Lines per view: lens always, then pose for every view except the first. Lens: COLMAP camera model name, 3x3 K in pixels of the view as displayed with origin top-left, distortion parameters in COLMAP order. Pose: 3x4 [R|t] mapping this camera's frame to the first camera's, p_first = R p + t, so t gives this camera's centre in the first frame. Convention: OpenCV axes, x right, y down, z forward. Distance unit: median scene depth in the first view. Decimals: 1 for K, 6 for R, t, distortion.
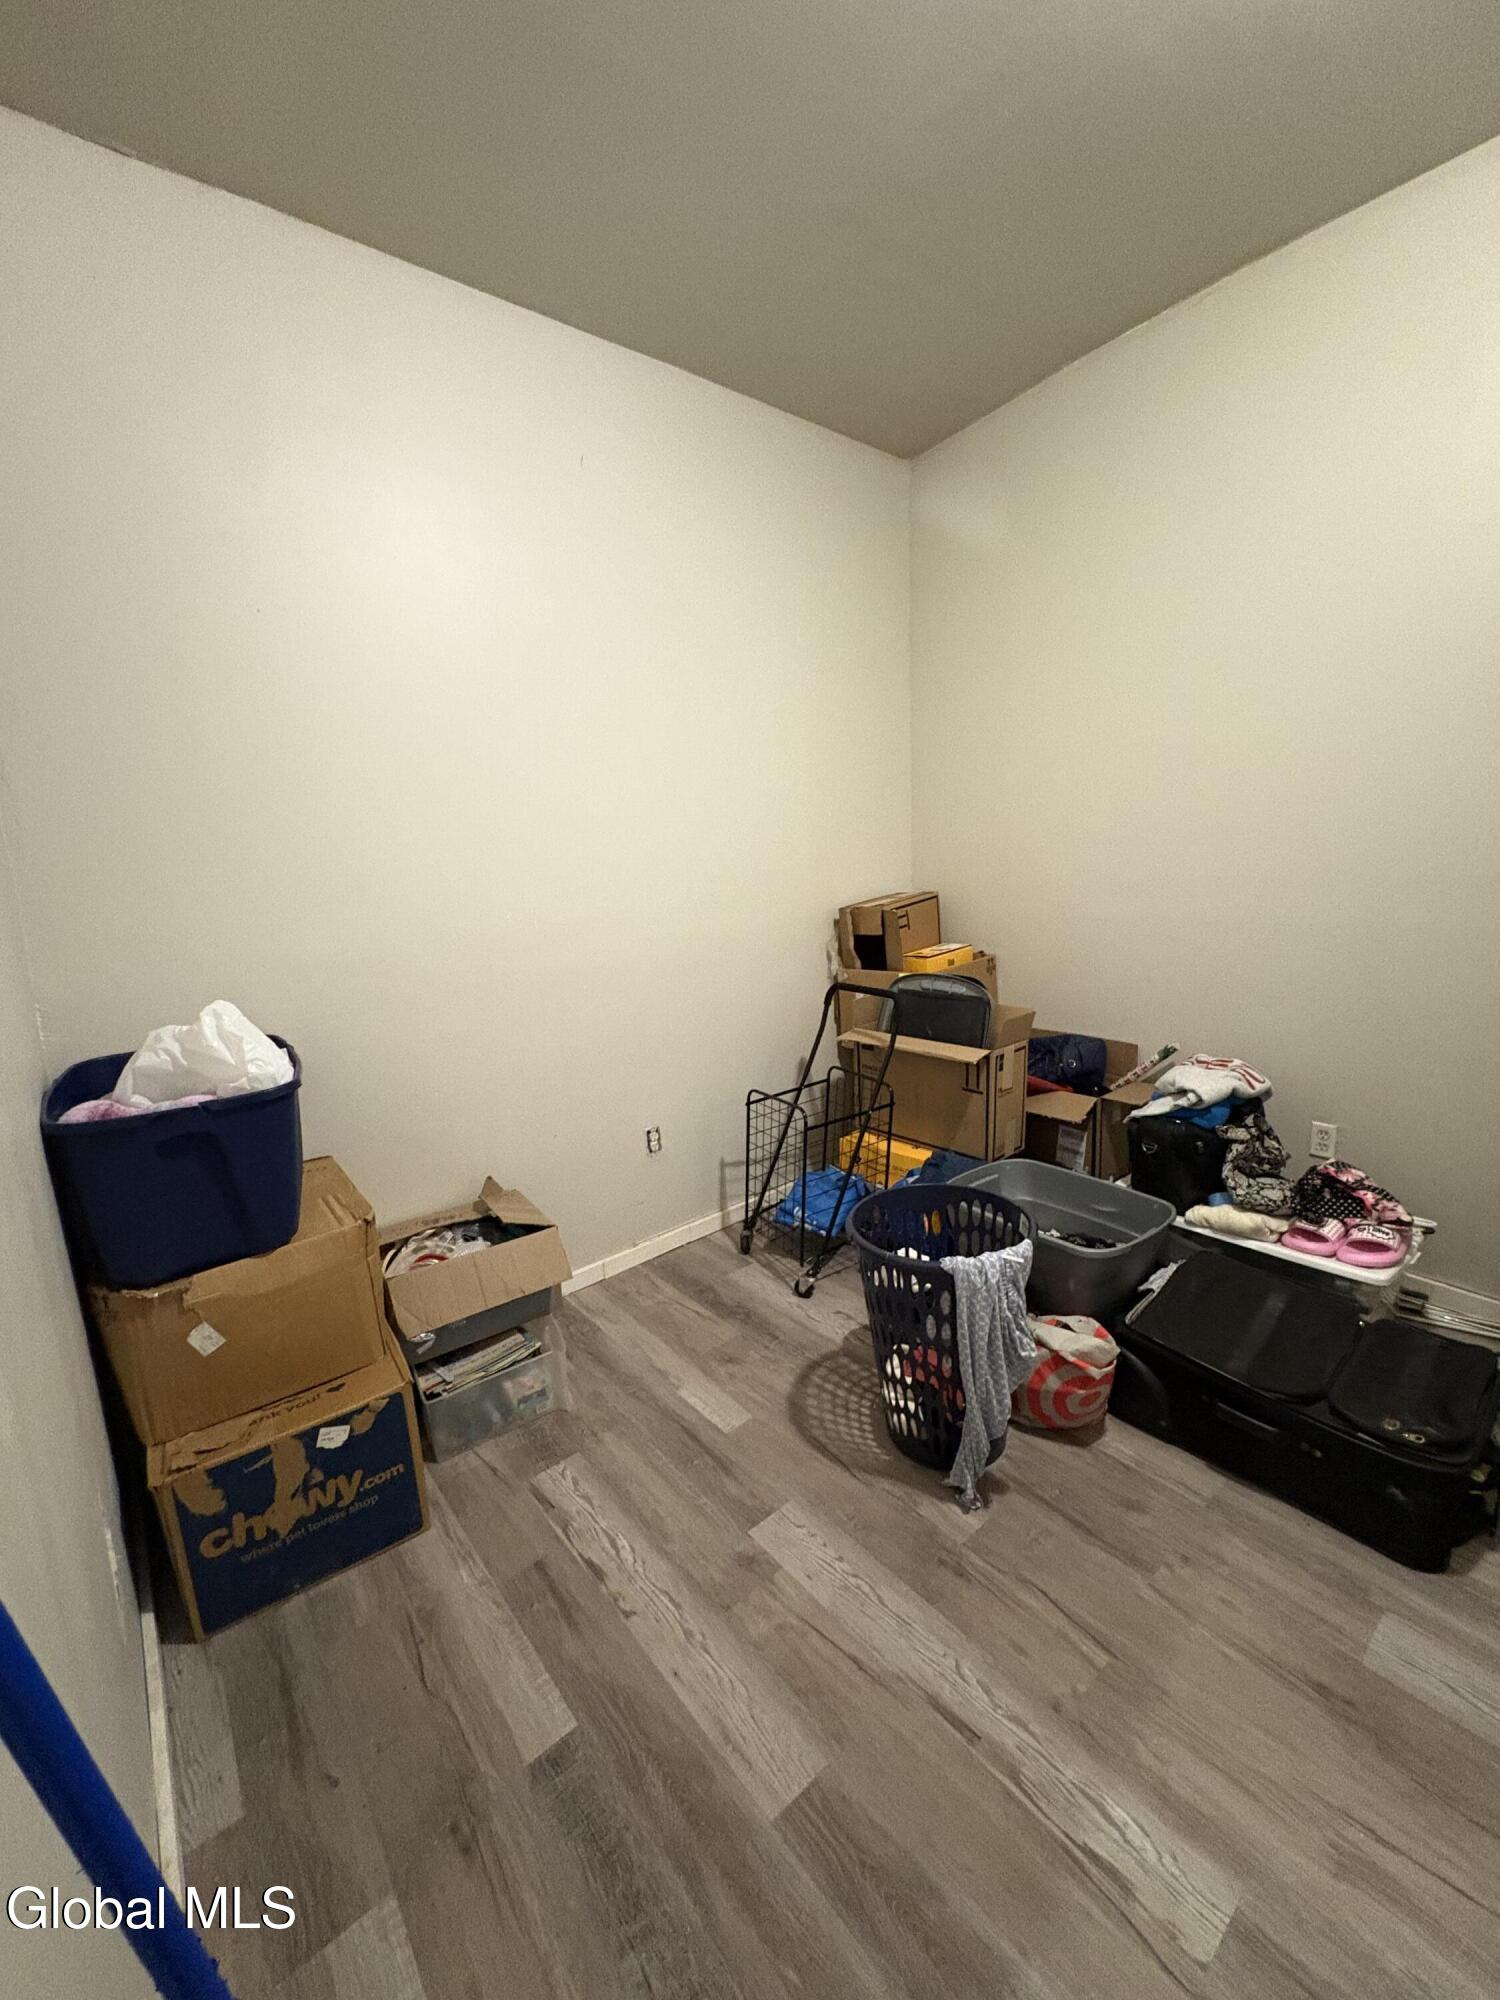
lens RADIAL K [[803.7, 0, 742.9], [0, 803.7, 1007.3], [0, 0, 1]] dist [0.002057, 0.000334]
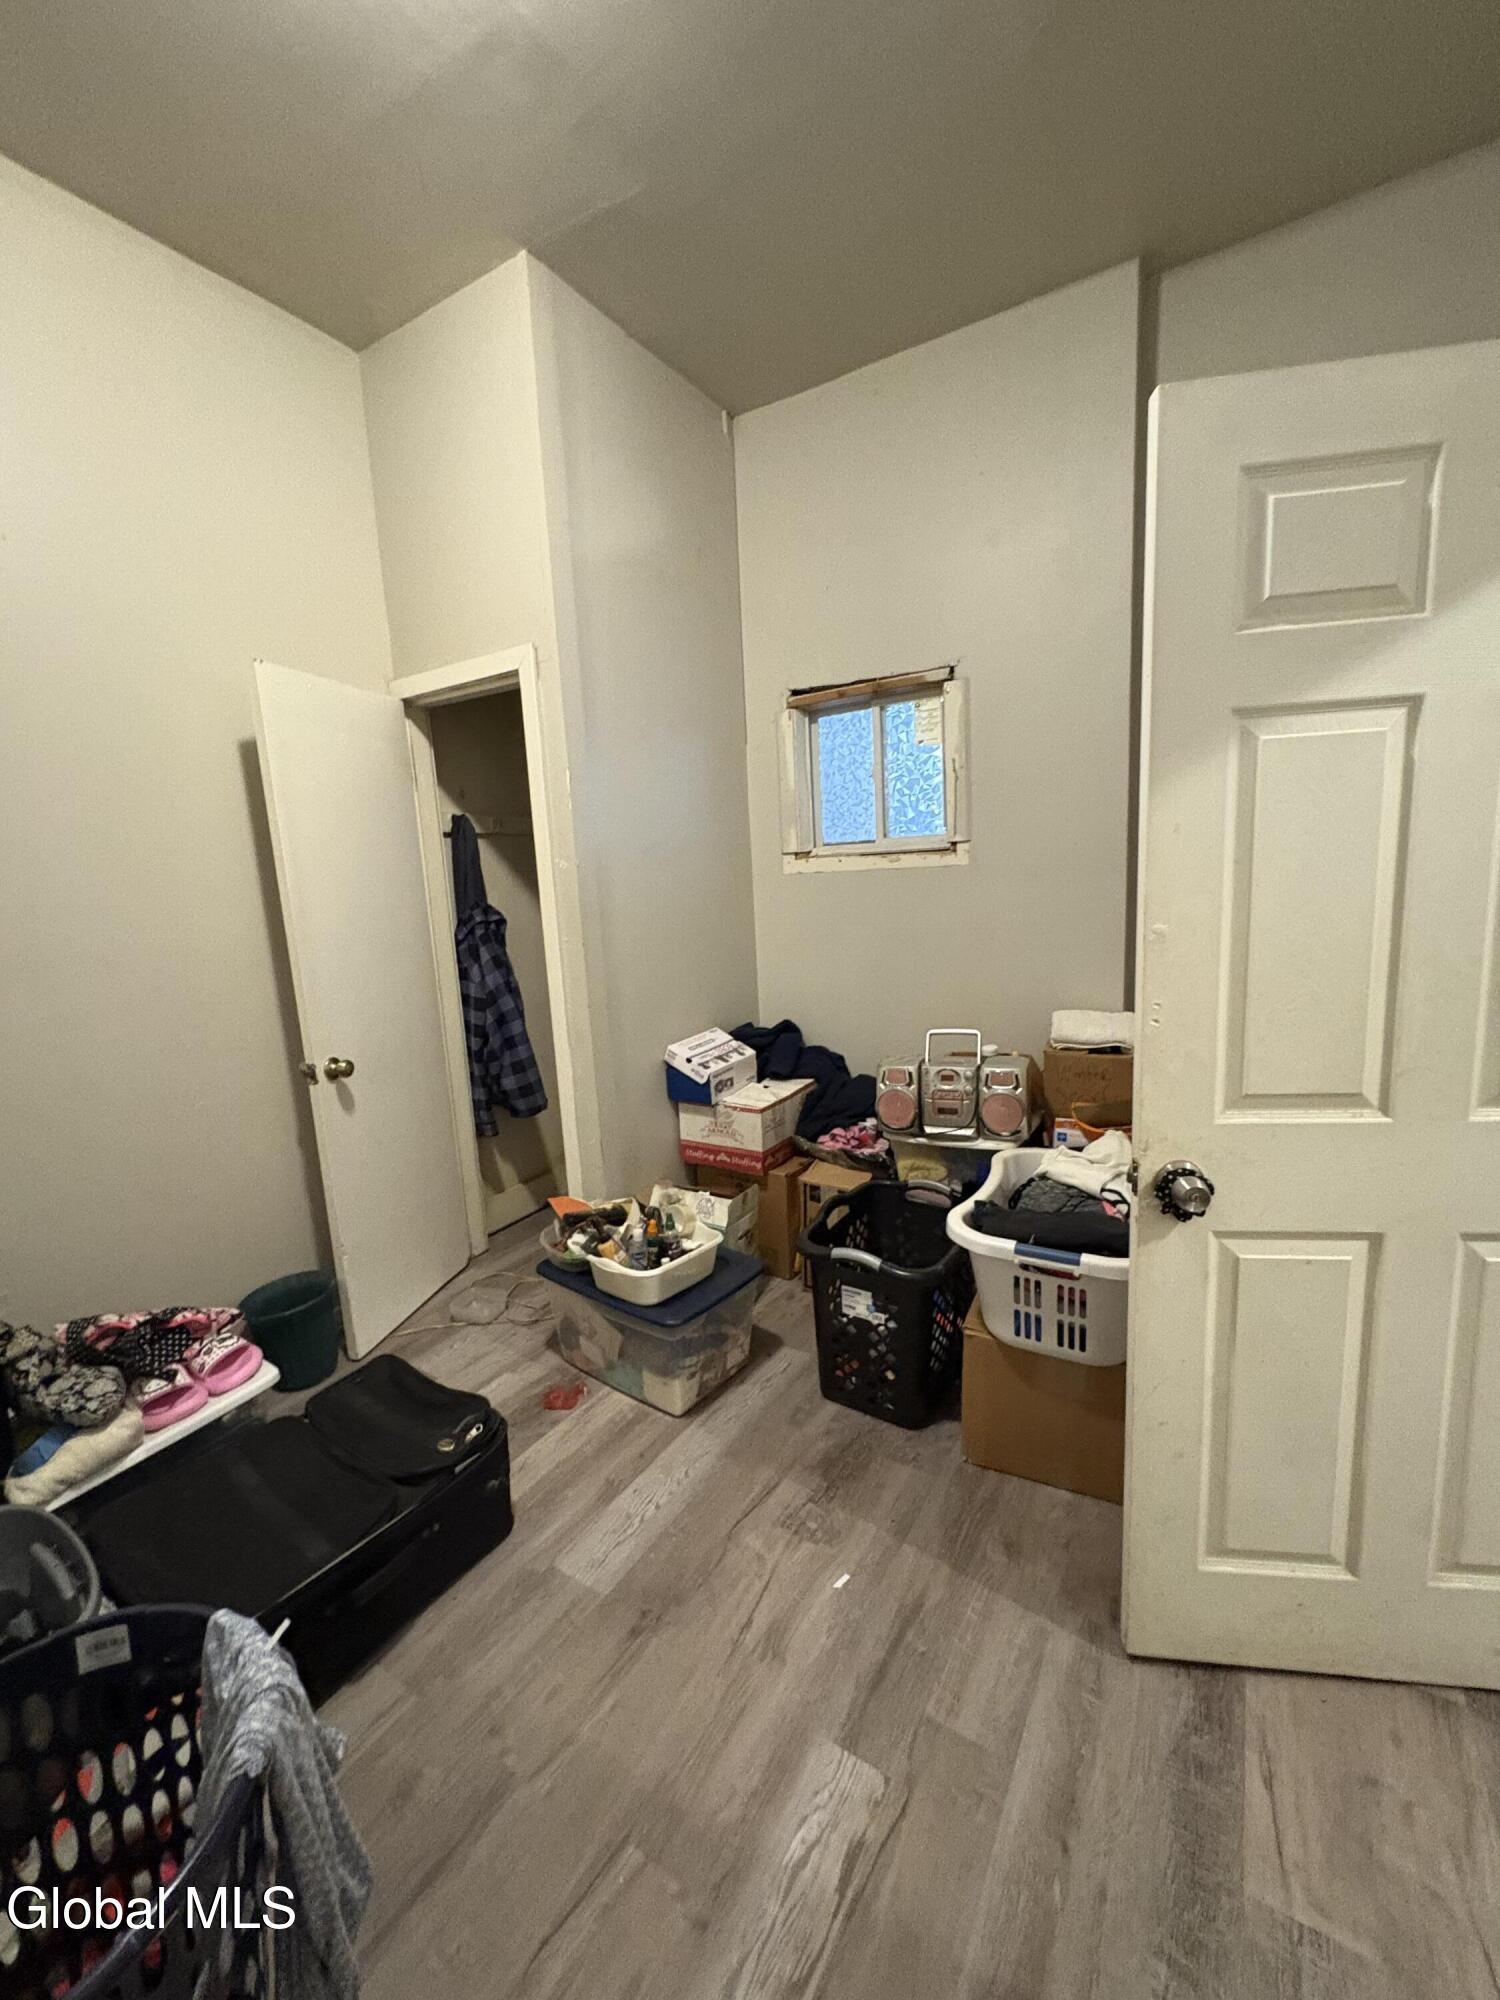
lens RADIAL K [[803.7, 0, 754.1], [0, 803.7, 996.0], [0, 0, 1]] dist [0.002057, 0.000334]
pose [[-0.334041, -0.078175, 0.939311, -0.318333], [0.236162, 0.957825, 0.163701, -0.141066], [-0.912493, 0.276512, -0.301491, 0.960804]]
